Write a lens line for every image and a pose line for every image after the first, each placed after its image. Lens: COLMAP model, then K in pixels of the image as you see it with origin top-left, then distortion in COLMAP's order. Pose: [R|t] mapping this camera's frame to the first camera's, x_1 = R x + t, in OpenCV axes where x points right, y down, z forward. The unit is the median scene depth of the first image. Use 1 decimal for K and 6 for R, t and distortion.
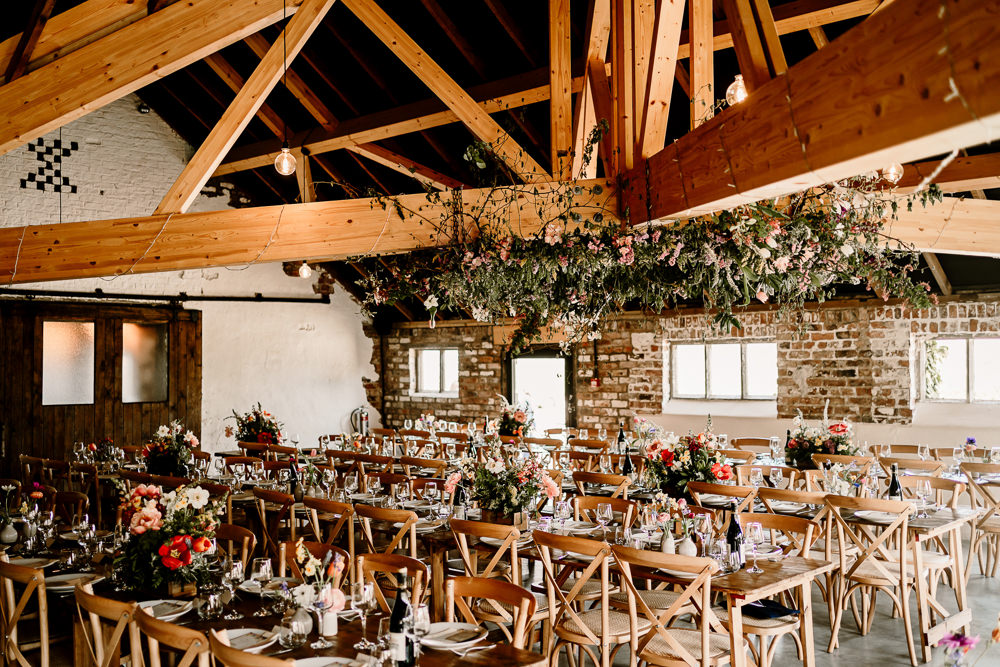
lens RADIAL K [[1143.4, 0, 501.1], [0, 1143.4, 337.5], [0, 0, 1]] dist [-0.029701, 0.000000]
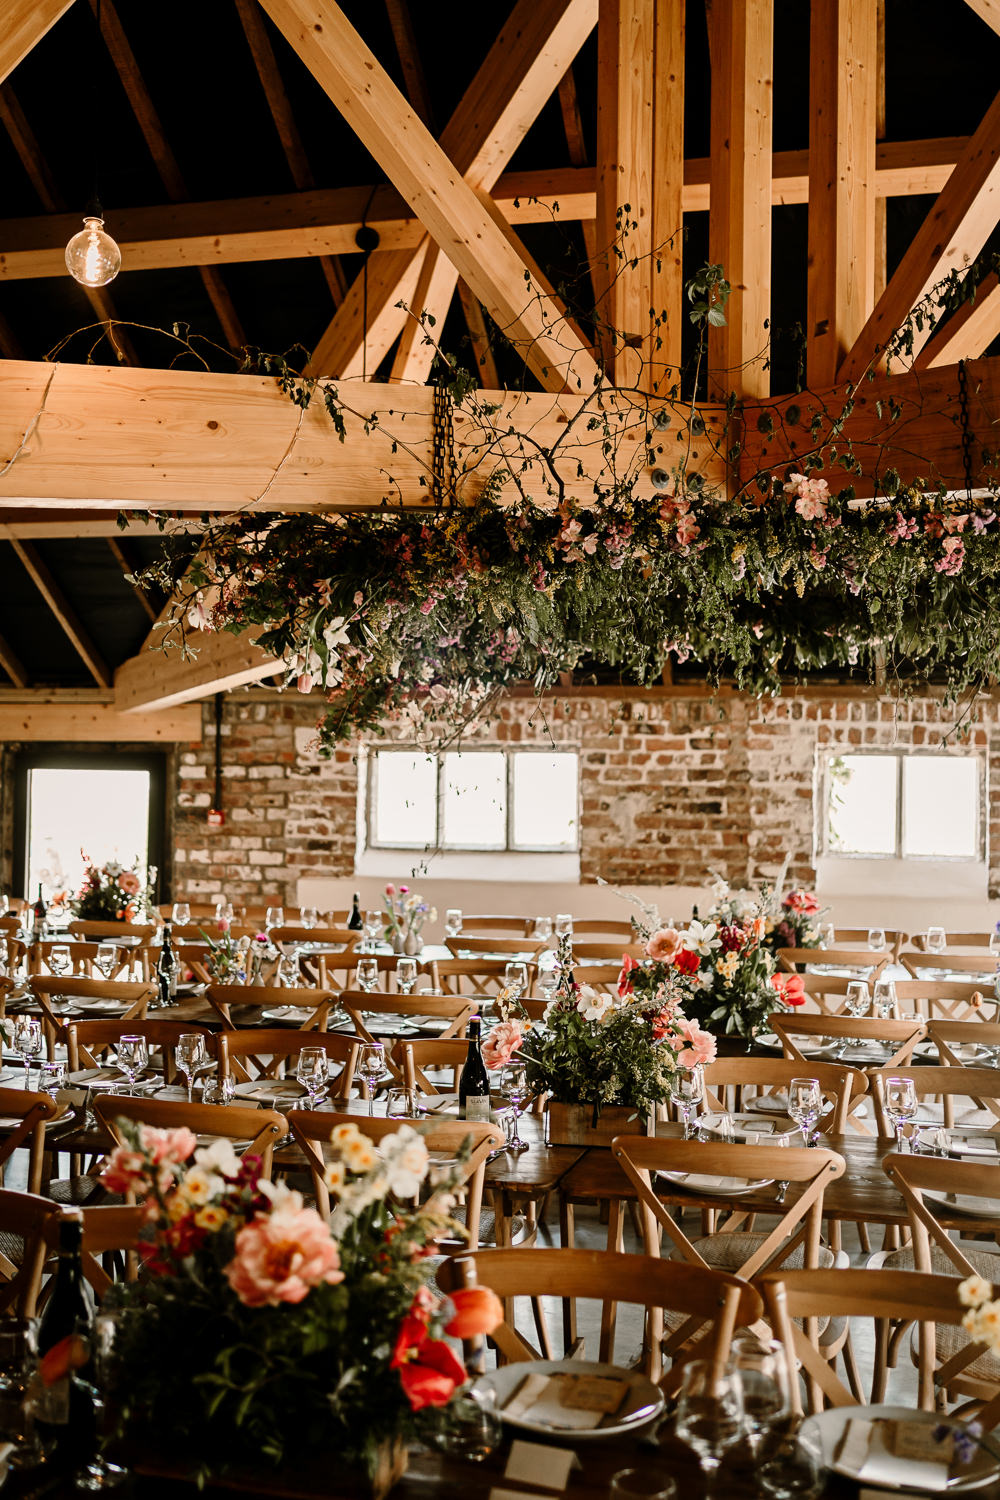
lens RADIAL K [[1715.1, 0, 500.3], [0, 1715.1, 743.0], [0, 0, 1]] dist [-0.029701, 0.000000]
pose [[0.861864, 0.034903, 0.505937, -0.236065], [-0.032099, 0.999383, -0.014264, 0.013170], [-0.506123, -0.003946, 0.862453, 0.272520]]
